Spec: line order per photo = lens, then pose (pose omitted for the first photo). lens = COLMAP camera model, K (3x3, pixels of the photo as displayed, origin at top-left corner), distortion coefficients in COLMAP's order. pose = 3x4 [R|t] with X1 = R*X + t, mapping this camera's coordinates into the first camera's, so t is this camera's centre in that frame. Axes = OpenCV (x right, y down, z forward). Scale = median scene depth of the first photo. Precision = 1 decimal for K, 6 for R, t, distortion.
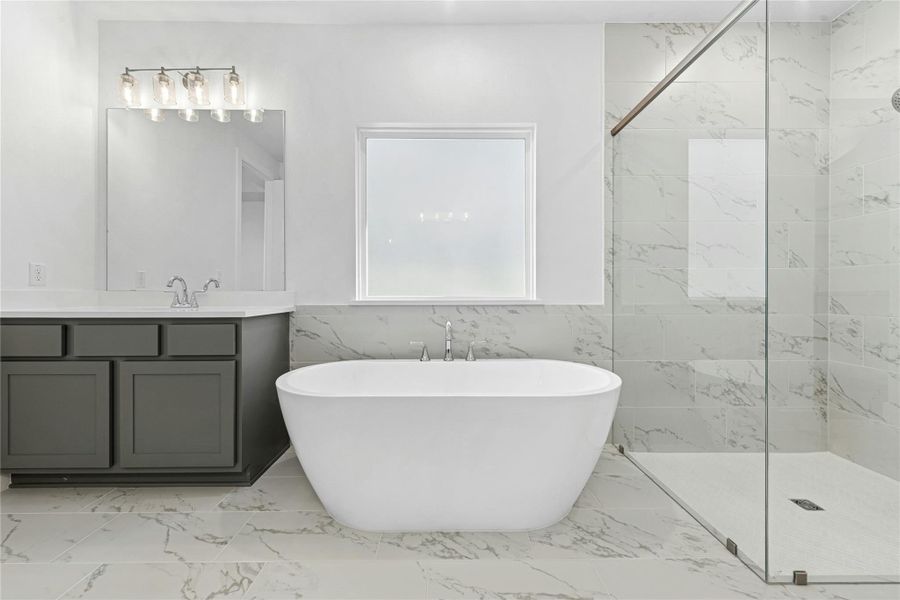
lens RADIAL K [[366.6, 0, 437.5], [0, 366.6, 290.0], [0, 0, 1]] dist [0.009021, -0.000365]
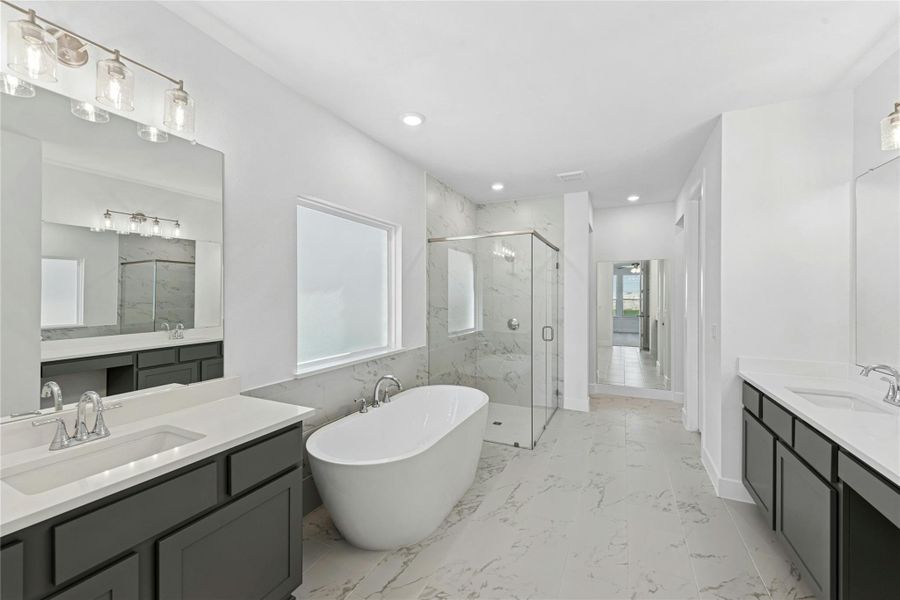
lens RADIAL K [[371.5, 0, 456.2], [0, 371.5, 298.0], [0, 0, 1]] dist [0.008065, 0.000073]
pose [[0.413213, -0.008210, 0.910597, -0.970536], [0.003867, 0.999966, 0.007261, -0.180973], [-0.910626, 0.000521, 0.413231, 0.205677]]
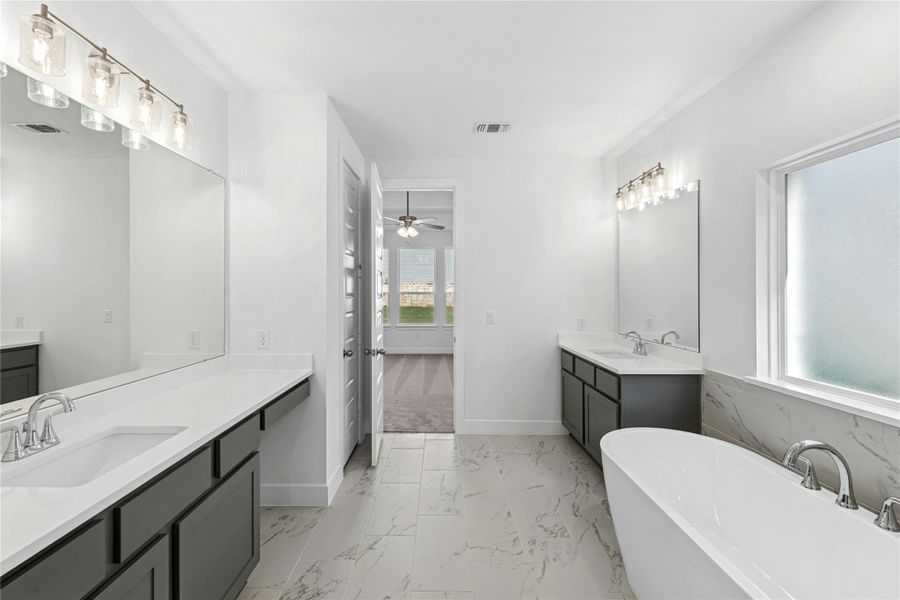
lens RADIAL K [[366.6, 0, 437.5], [0, 366.6, 290.0], [0, 0, 1]] dist [0.009021, -0.000365]
pose [[-0.007108, -0.010565, -0.999919, 0.658020], [0.010052, 0.999893, -0.010636, -0.178320], [0.999924, -0.010127, -0.007001, 0.269605]]
